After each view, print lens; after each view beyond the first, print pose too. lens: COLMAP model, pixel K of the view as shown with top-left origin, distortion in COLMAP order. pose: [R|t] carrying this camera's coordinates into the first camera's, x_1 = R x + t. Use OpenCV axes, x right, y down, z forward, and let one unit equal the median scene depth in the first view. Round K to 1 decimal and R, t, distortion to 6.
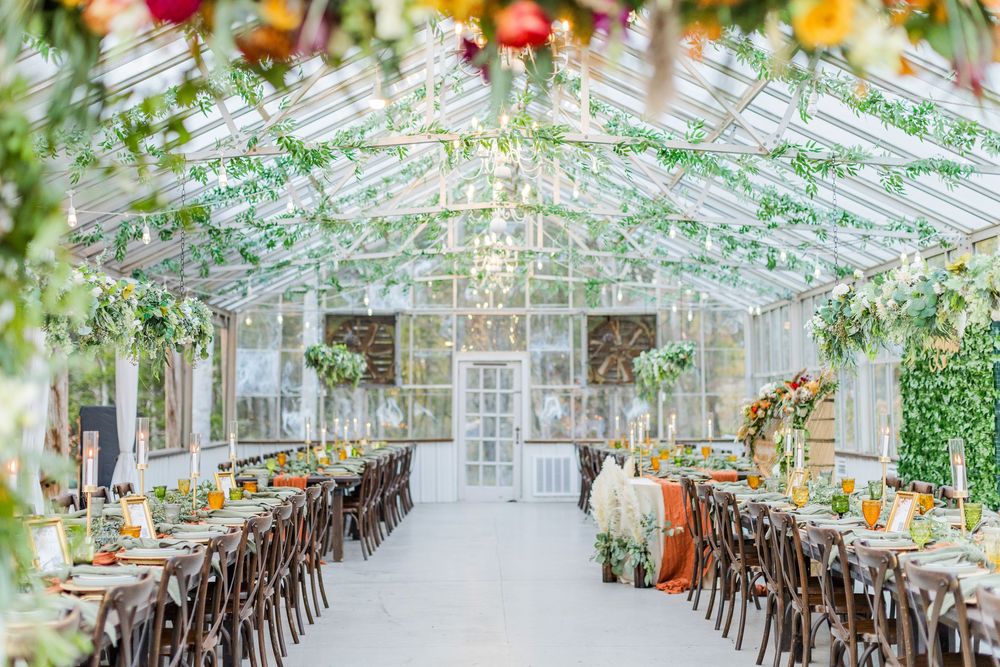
lens RADIAL K [[1470.6, 0, 500.0], [0, 1470.6, 333.5], [0, 0, 1]] dist [-0.008104, -0.031236]
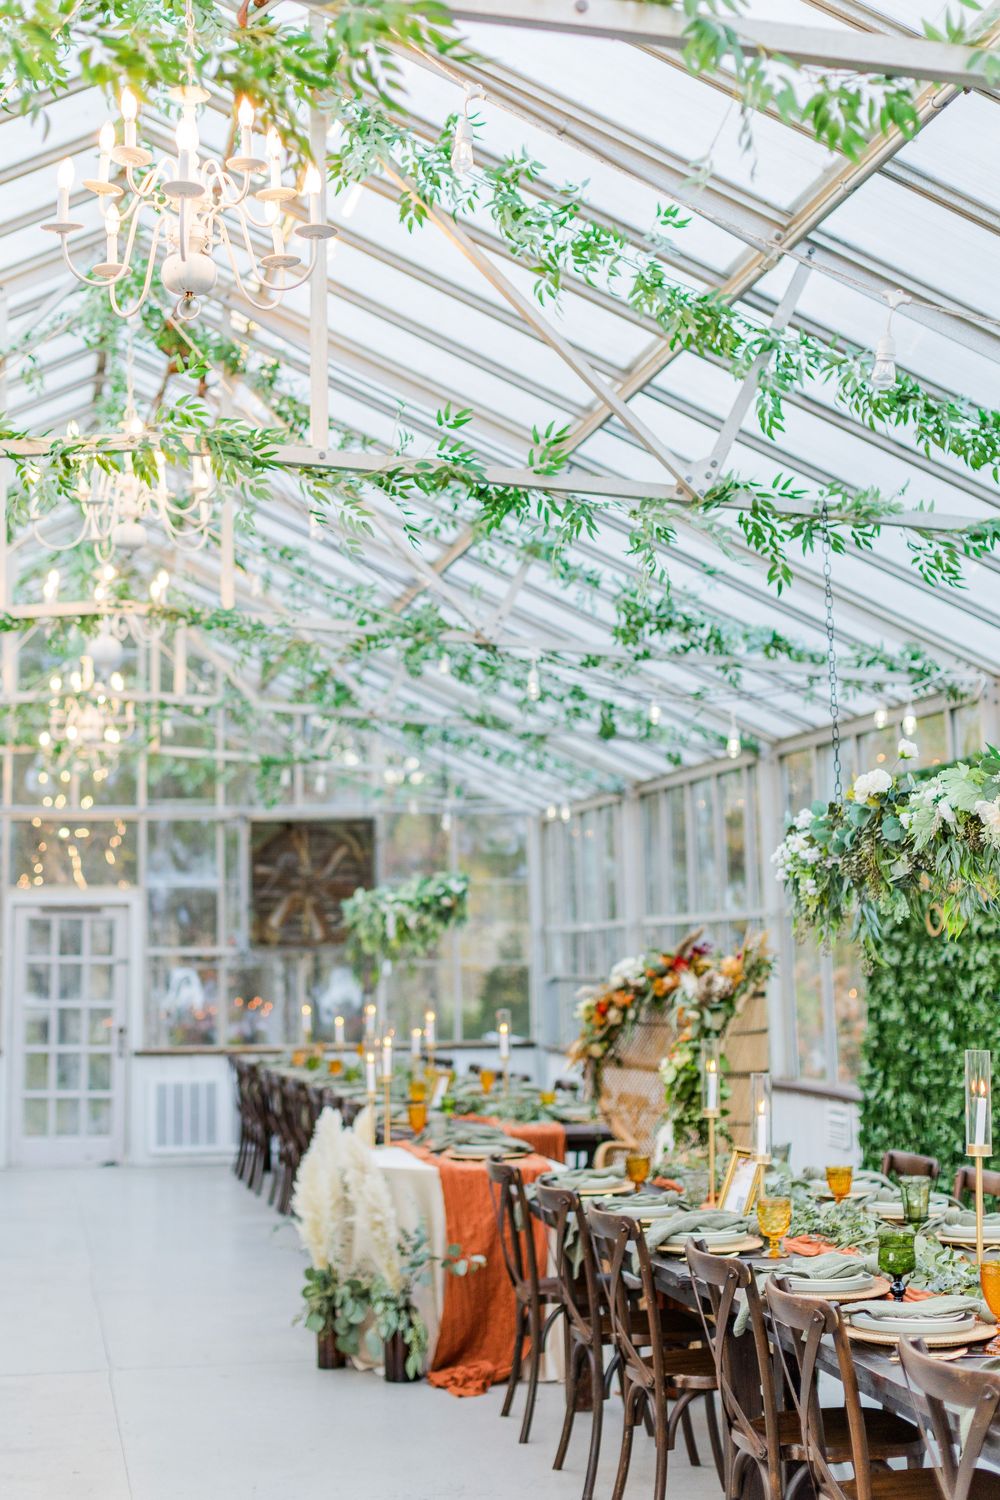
lens RADIAL K [[2398.0, 0, 455.1], [0, 2398.0, 689.5], [0, 0, 1]] dist [0.040485, 0.084066]
pose [[0.987329, 0.010674, 0.158329, -0.014354], [-0.000457, 0.997922, -0.064427, -0.006408], [-0.158687, 0.063538, 0.985282, 0.169283]]
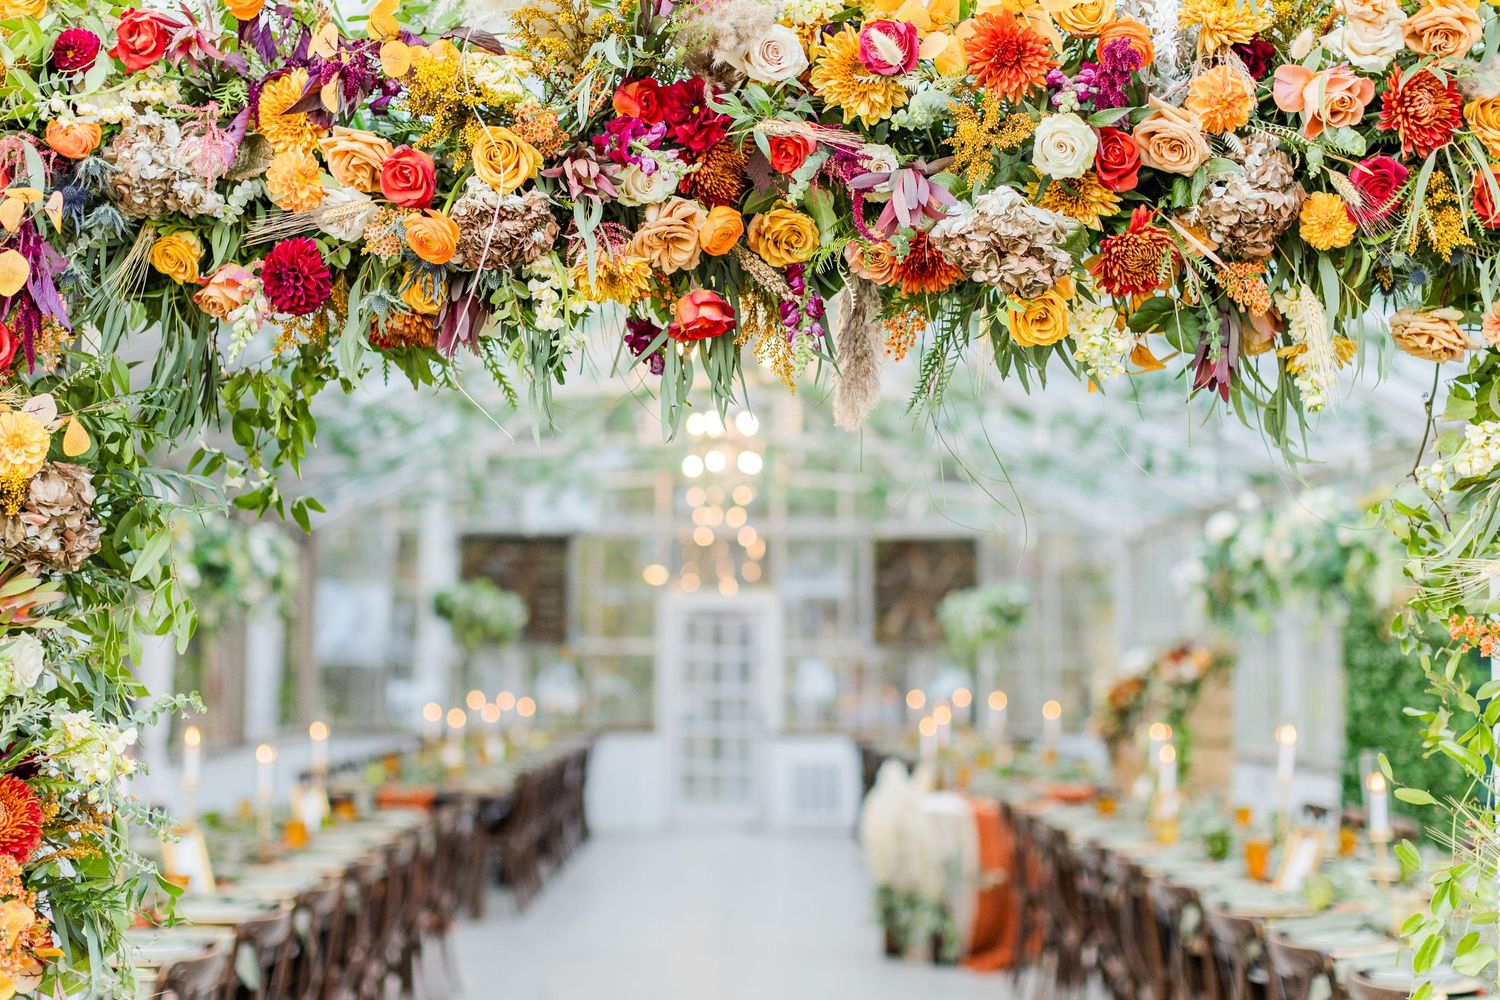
lens RADIAL K [[2398.0, 0, 750.0], [0, 2398.0, 500.0], [0, 0, 1]] dist [0.040485, 0.084066]
pose [[0.999969, 0.007519, 0.002341, 0.007028], [-0.007471, 0.999772, -0.019997, -0.012005], [-0.002491, 0.019979, 0.999797, -0.069913]]
